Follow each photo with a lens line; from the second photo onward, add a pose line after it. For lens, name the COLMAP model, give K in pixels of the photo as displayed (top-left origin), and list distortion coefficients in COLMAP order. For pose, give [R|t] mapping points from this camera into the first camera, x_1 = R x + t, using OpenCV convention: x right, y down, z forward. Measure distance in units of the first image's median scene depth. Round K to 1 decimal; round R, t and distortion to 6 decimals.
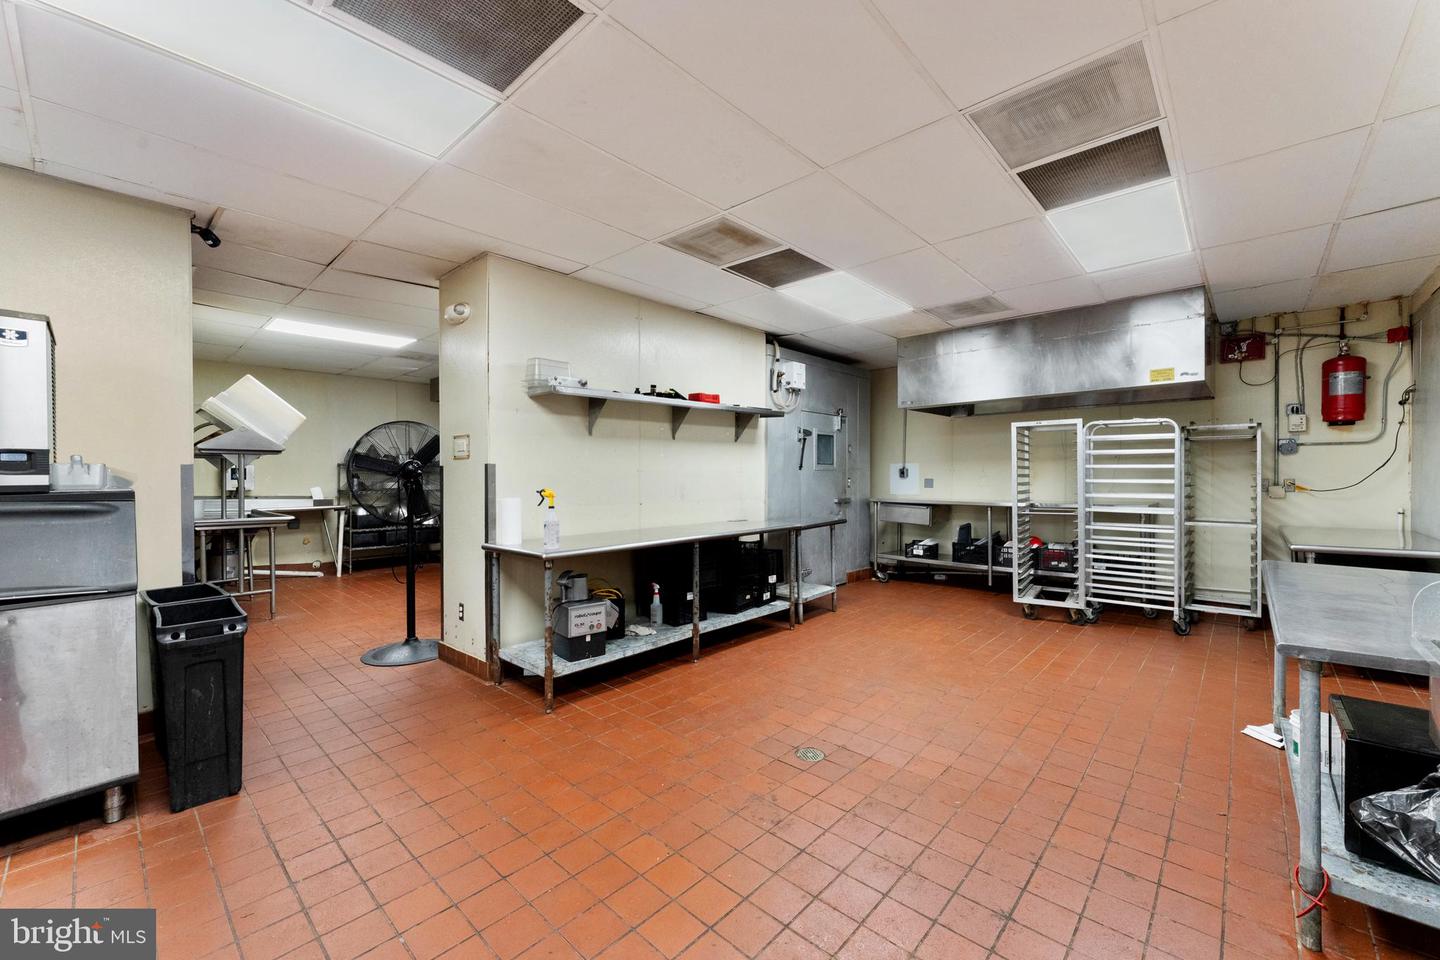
lens RADIAL K [[574.4, 0, 718.7], [0, 574.4, 473.3], [0, 0, 1]] dist [-0.009379, 0.000089]
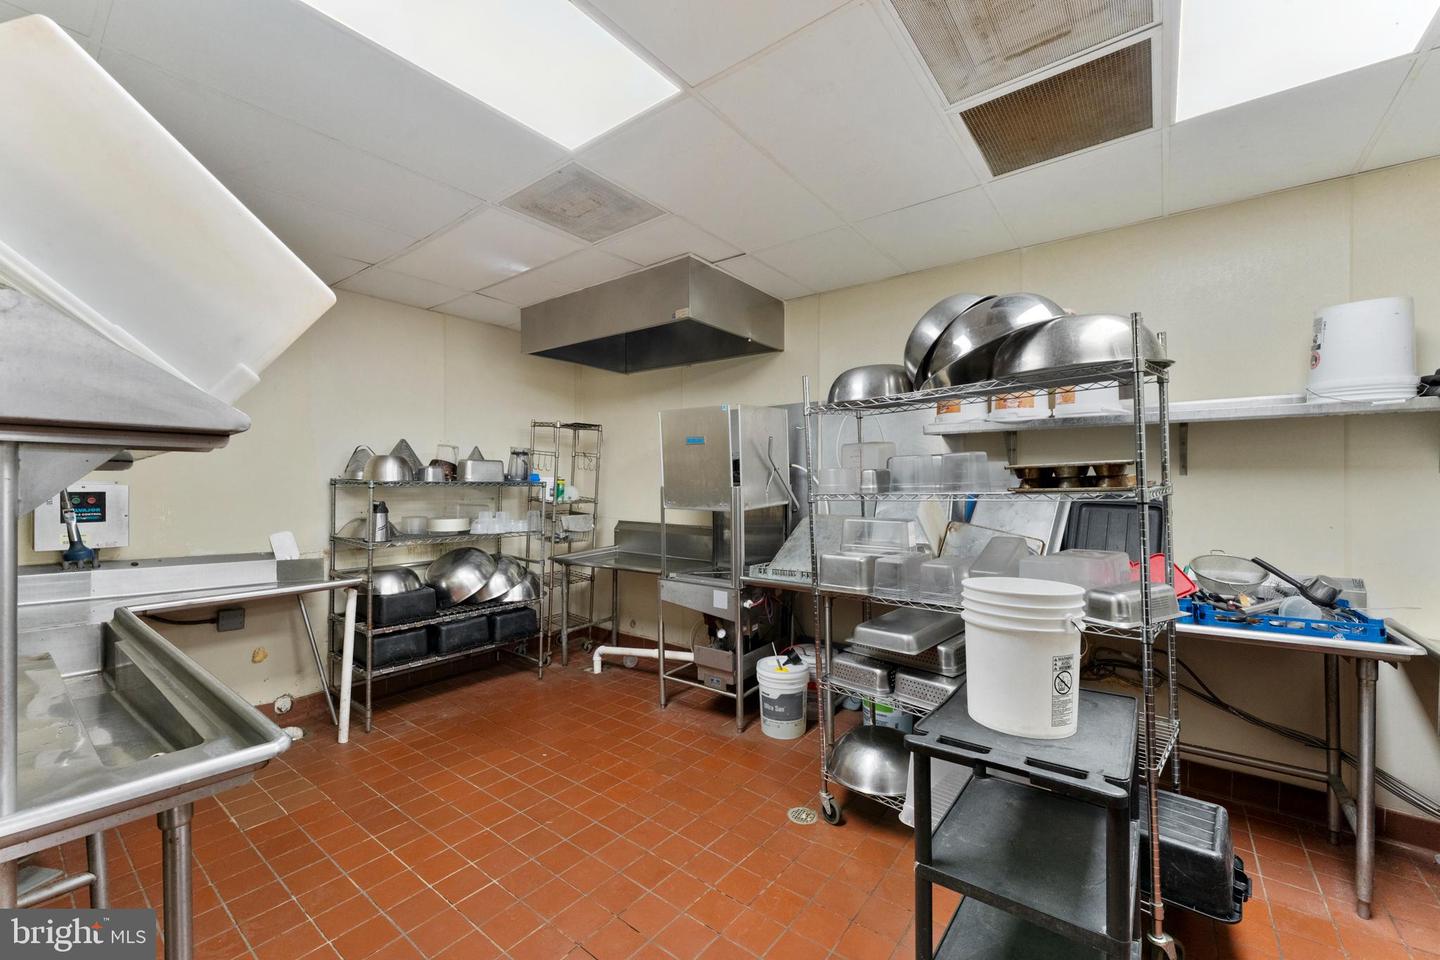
lens RADIAL K [[574.4, 0, 721.5], [0, 574.4, 482.8], [0, 0, 1]] dist [-0.009379, 0.000089]
pose [[0.994623, 0.001409, 0.103549, -0.411138], [-0.001054, 0.999993, -0.003478, -0.013351], [-0.103554, 0.003350, 0.994618, 0.522551]]
